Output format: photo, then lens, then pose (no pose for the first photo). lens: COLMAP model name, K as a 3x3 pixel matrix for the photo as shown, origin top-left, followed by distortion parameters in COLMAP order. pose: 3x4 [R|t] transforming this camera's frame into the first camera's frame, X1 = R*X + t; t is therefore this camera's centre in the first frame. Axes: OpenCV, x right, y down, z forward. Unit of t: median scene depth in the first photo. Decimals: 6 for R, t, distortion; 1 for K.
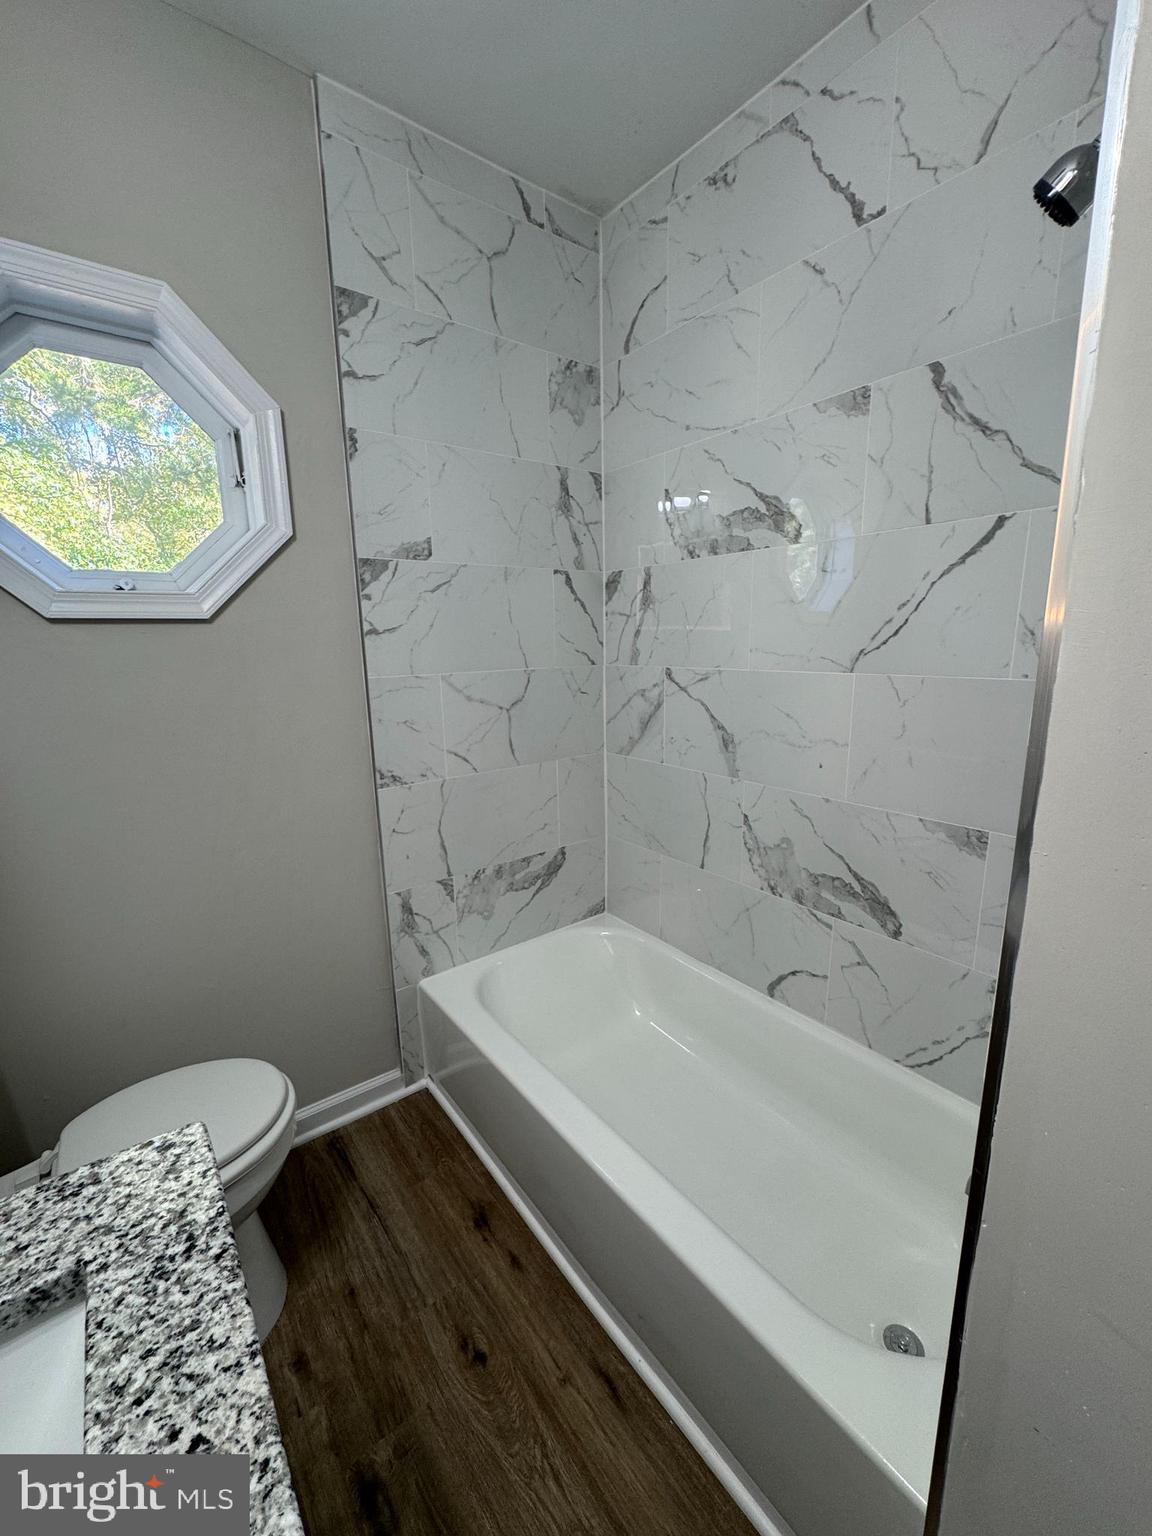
lens RADIAL K [[615.0, 0, 577.6], [0, 615.0, 767.8], [0, 0, 1]] dist [-0.003198, -0.000260]
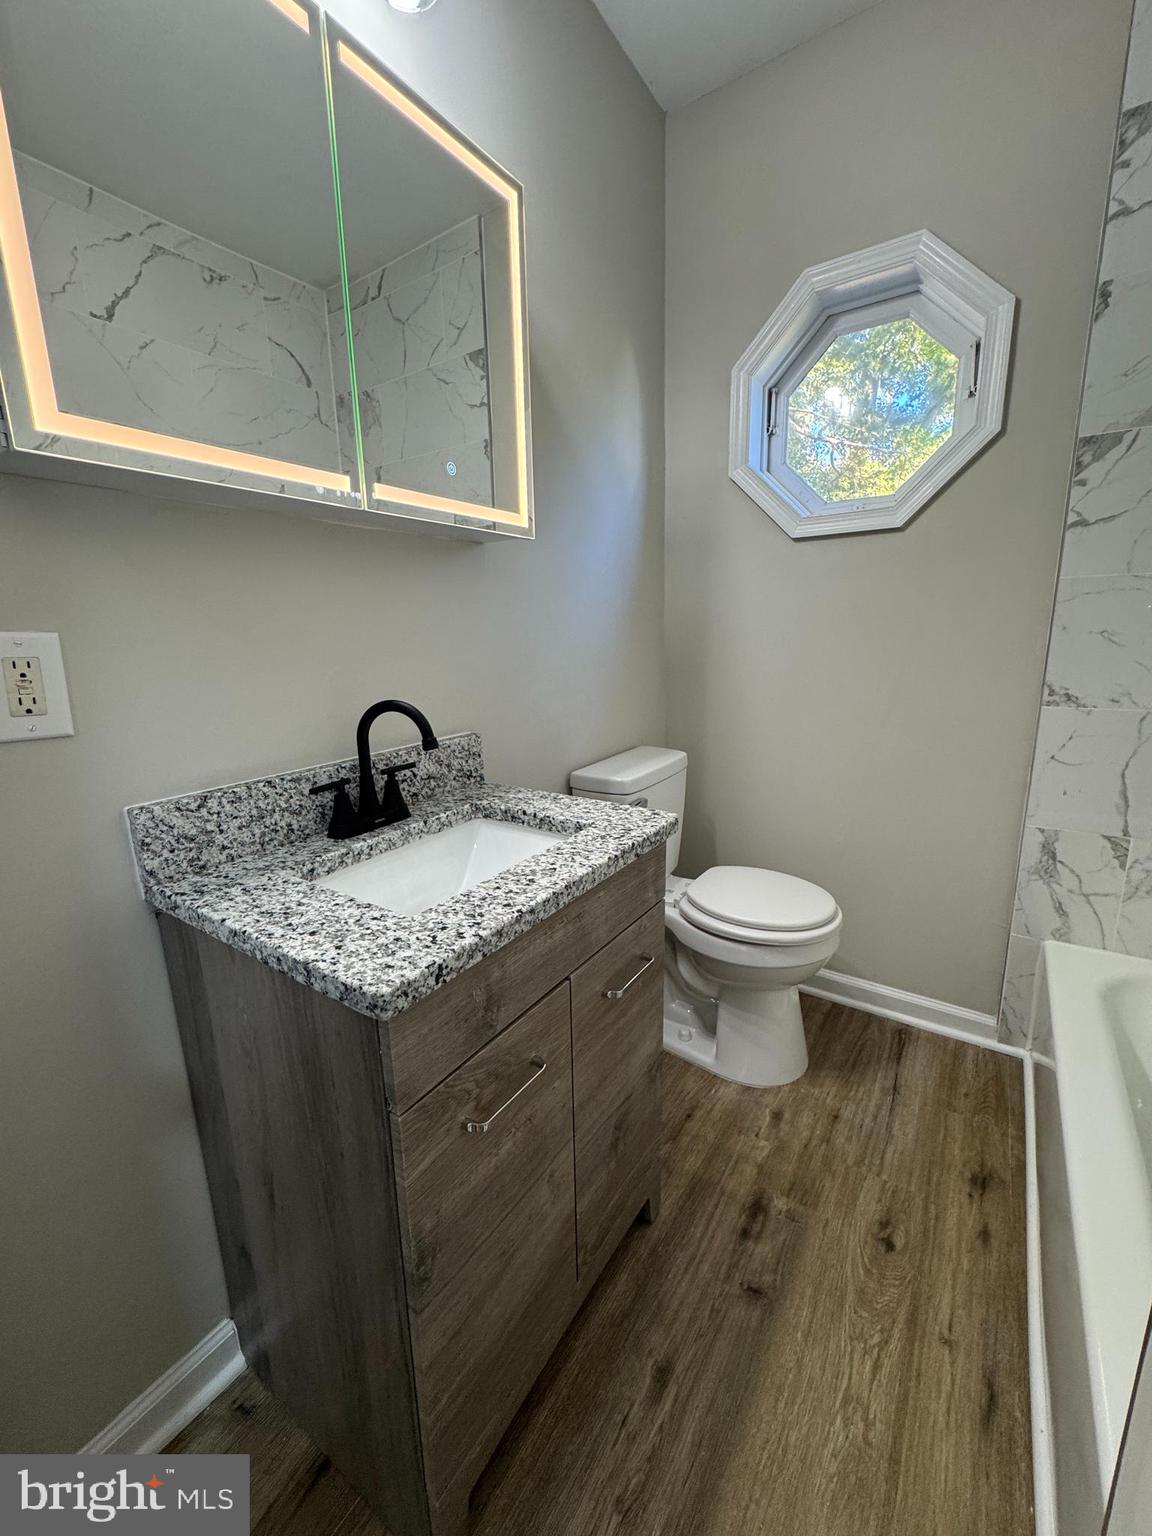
lens RADIAL K [[615.0, 0, 580.9], [0, 615.0, 768.6], [0, 0, 1]] dist [-0.003198, -0.000260]
pose [[0.315948, 0.218072, -0.923375, 0.312649], [-0.174169, 0.970019, 0.169493, 0.089497], [0.932653, 0.107273, 0.344457, 0.072478]]
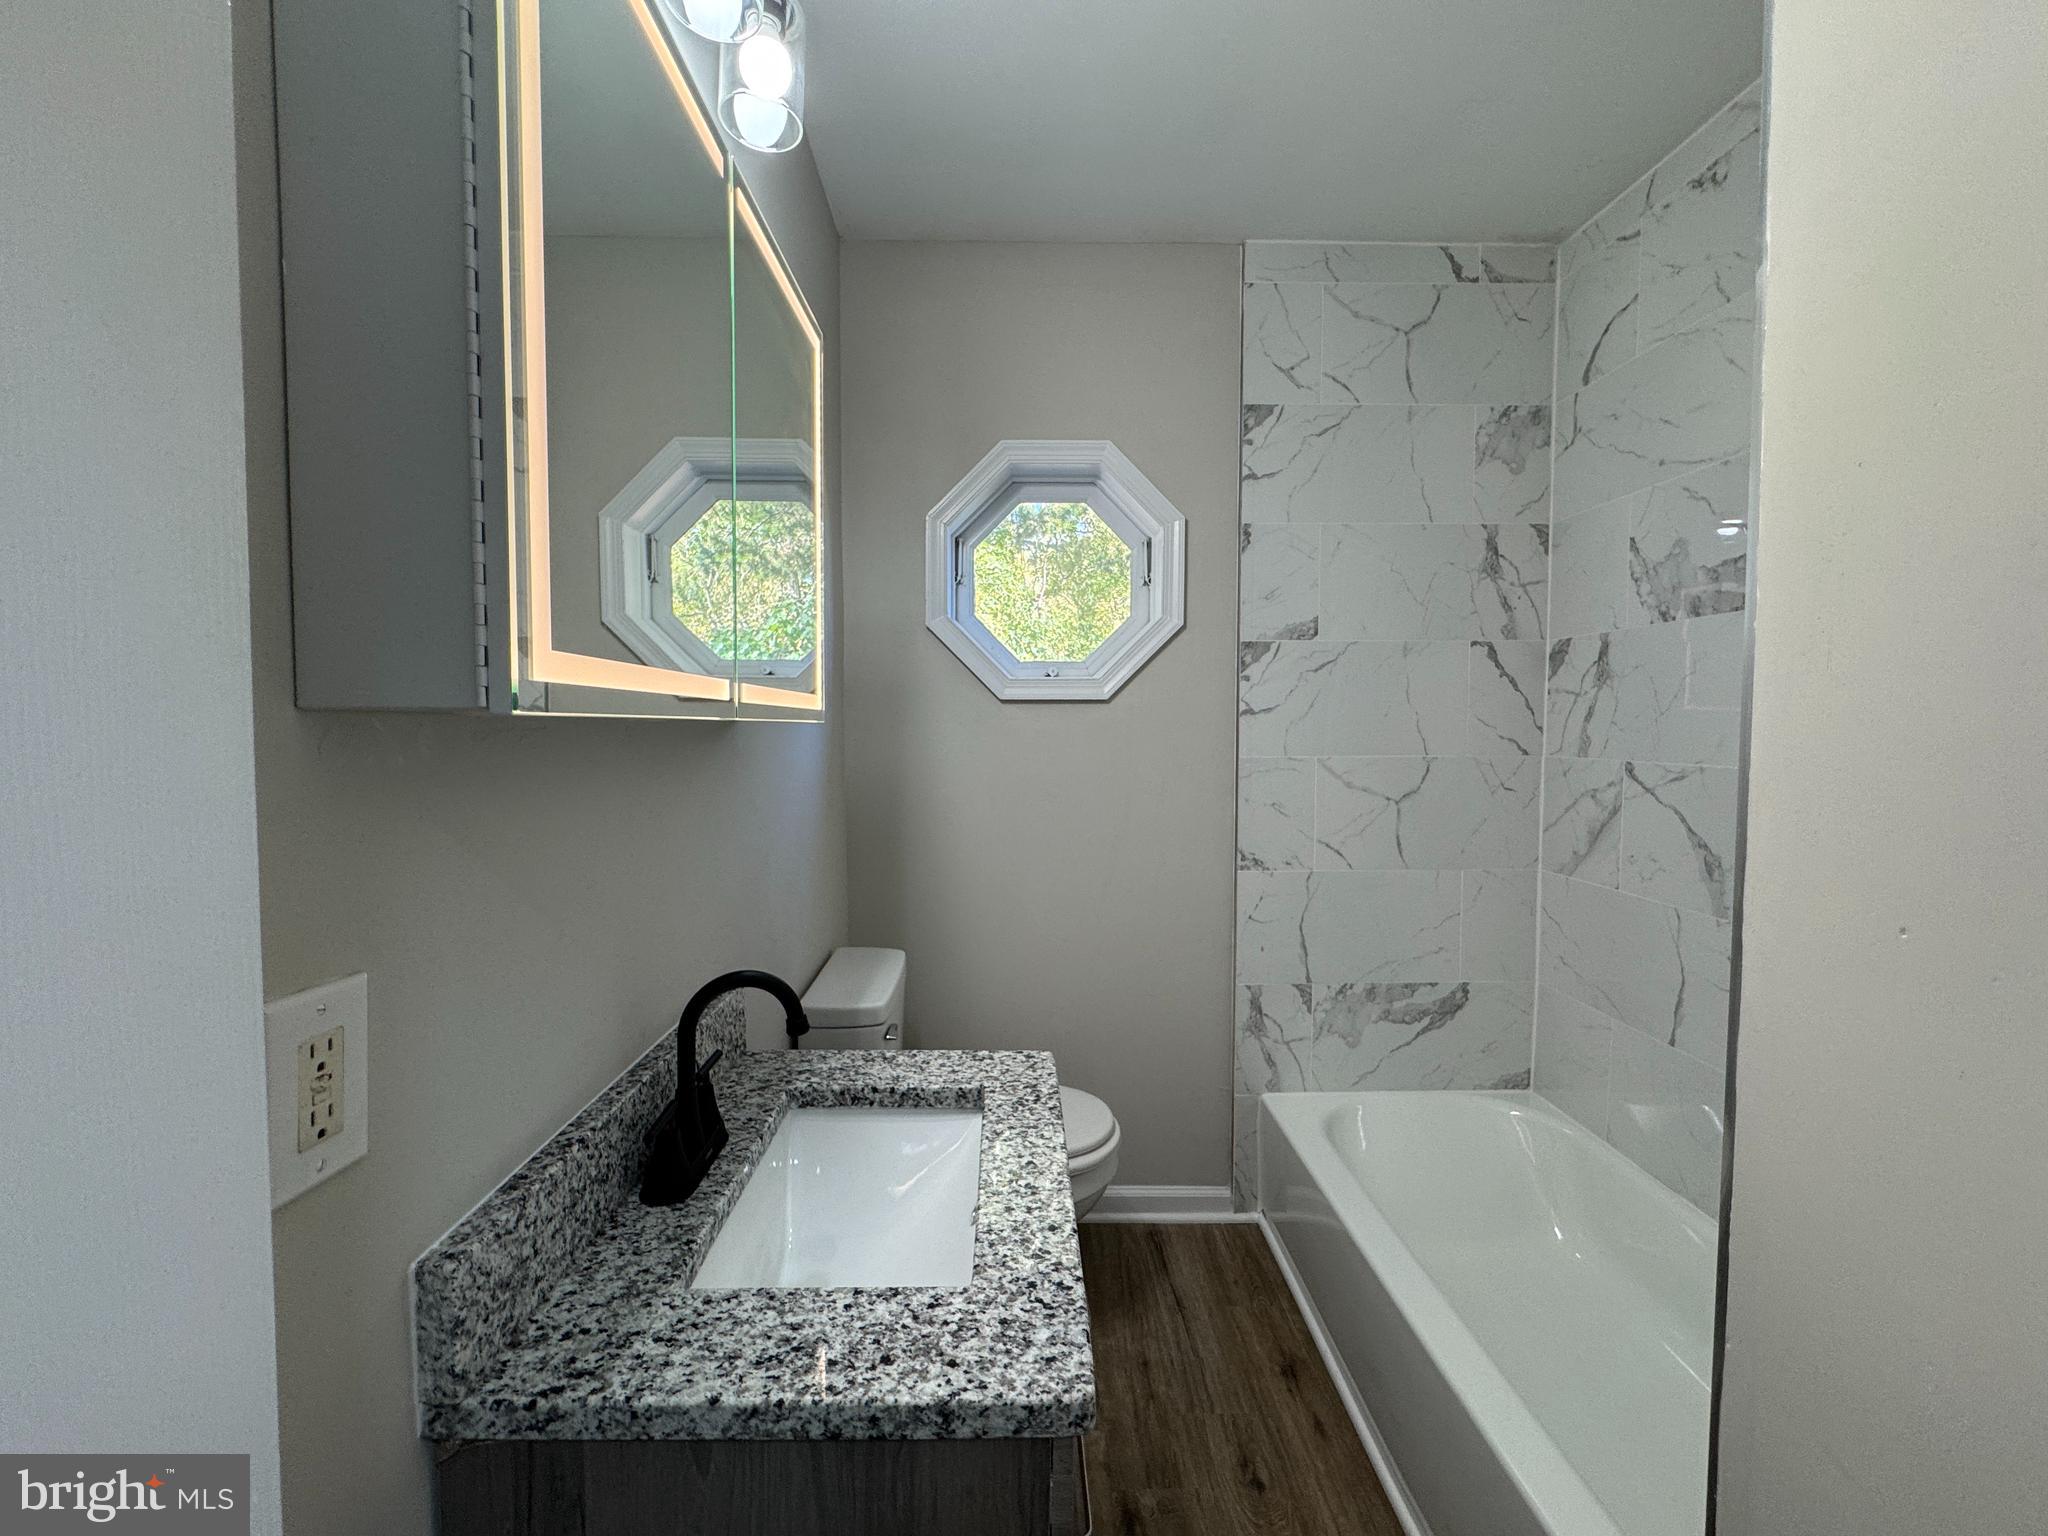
lens RADIAL K [[820.0, 0, 1023.2], [0, 820.0, 767.9], [0, 0, 1]] dist [-0.003198, -0.000260]
pose [[0.800677, 0.050017, -0.597005, 0.169740], [-0.136262, 0.985595, -0.100176, 0.051357], [0.583394, 0.161558, 0.795959, -0.255644]]
